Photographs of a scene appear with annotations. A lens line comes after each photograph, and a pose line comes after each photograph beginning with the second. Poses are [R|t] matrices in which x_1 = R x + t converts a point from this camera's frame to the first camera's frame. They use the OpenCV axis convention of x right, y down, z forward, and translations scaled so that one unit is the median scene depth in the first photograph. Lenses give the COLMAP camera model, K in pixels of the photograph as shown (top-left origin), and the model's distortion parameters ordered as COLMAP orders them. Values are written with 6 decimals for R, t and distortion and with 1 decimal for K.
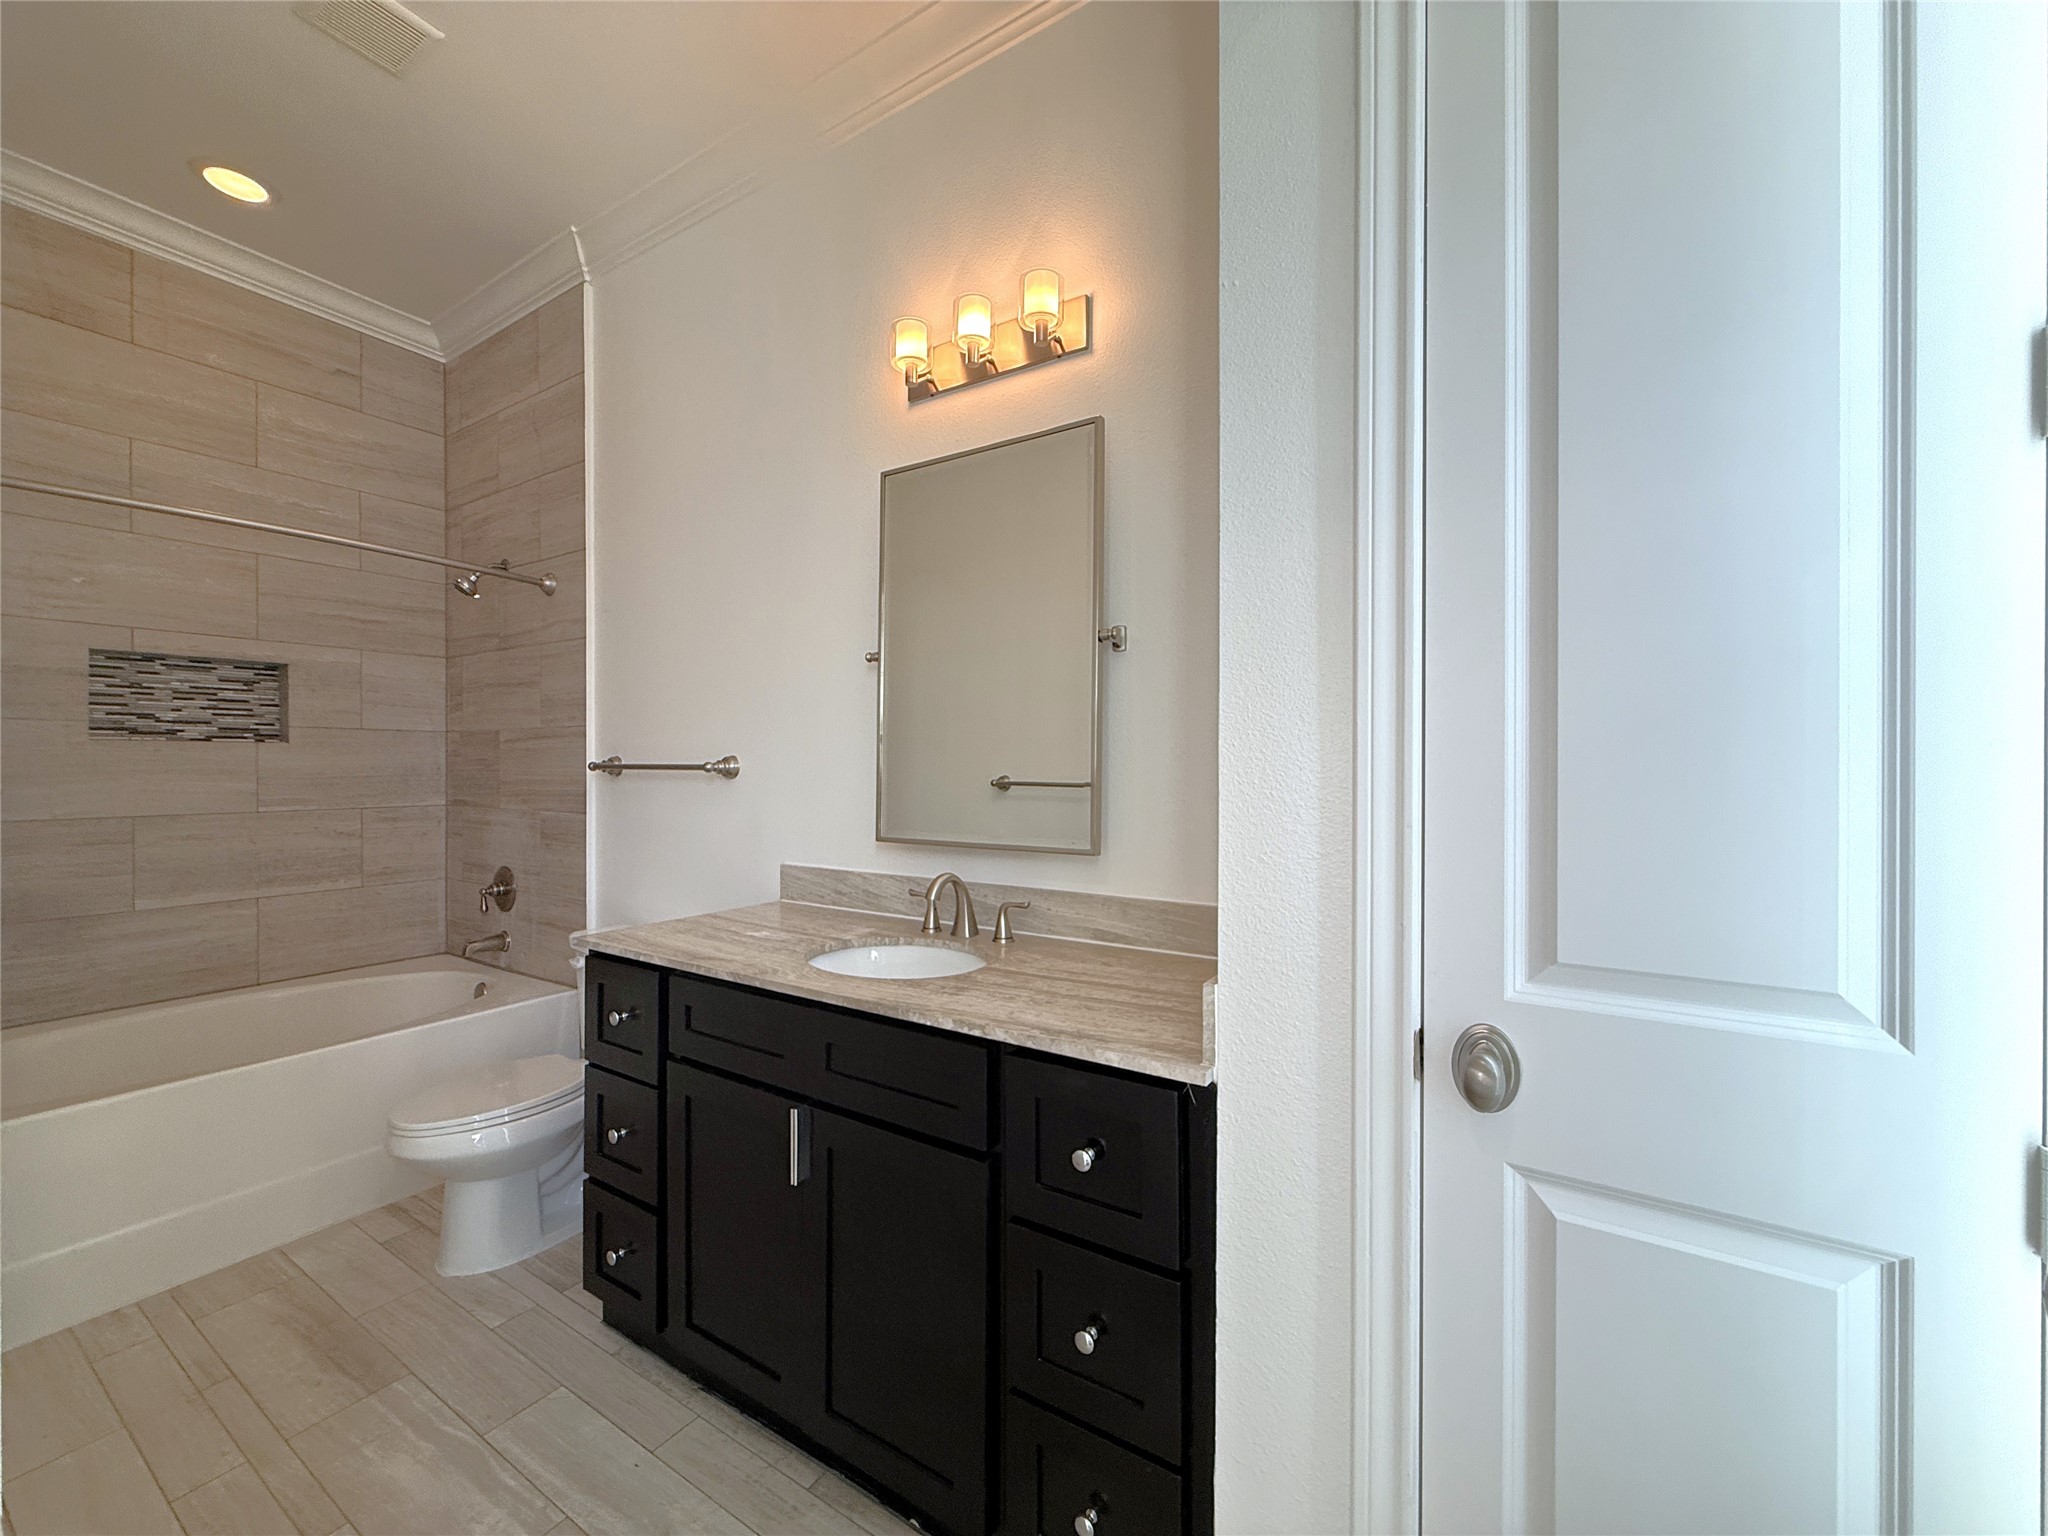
lens RADIAL K [[826.8, 0, 1019.5], [0, 826.8, 770.0], [0, 0, 1]] dist [0.001080, 0.000344]
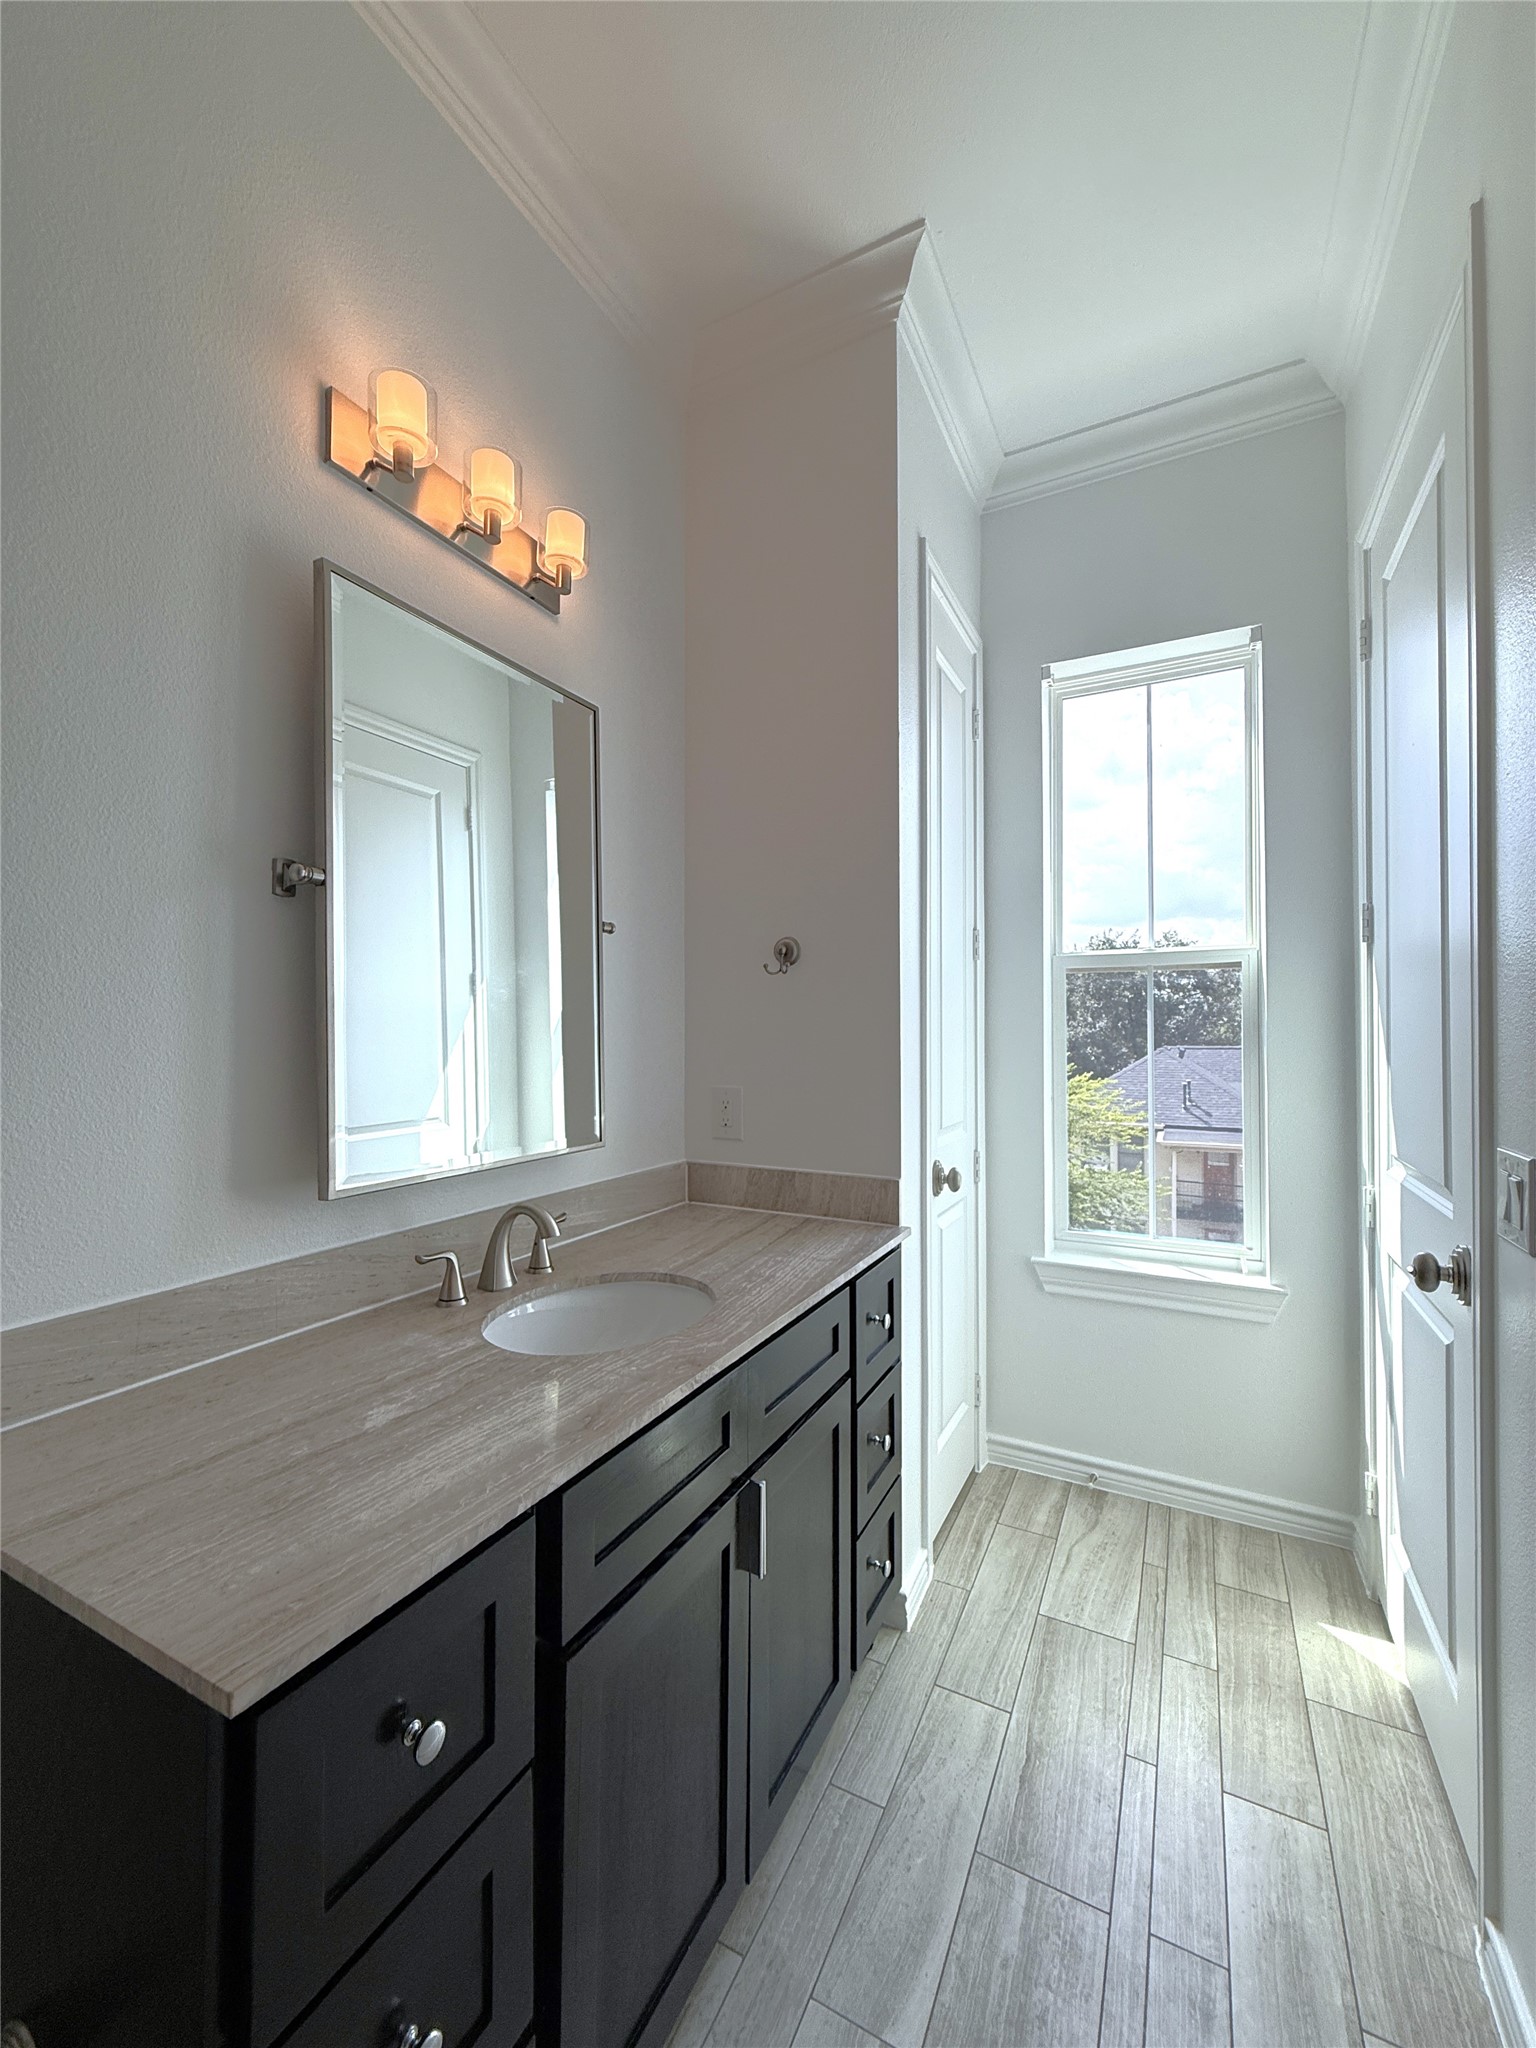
lens RADIAL K [[826.8, 0, 762.1], [0, 826.8, 1027.0], [0, 0, 1]] dist [0.001080, 0.000344]
pose [[-0.097891, 0.008172, 0.995164, -1.081008], [0.006163, 0.999952, -0.007605, -0.037561], [-0.995178, 0.005389, -0.097936, 1.063901]]
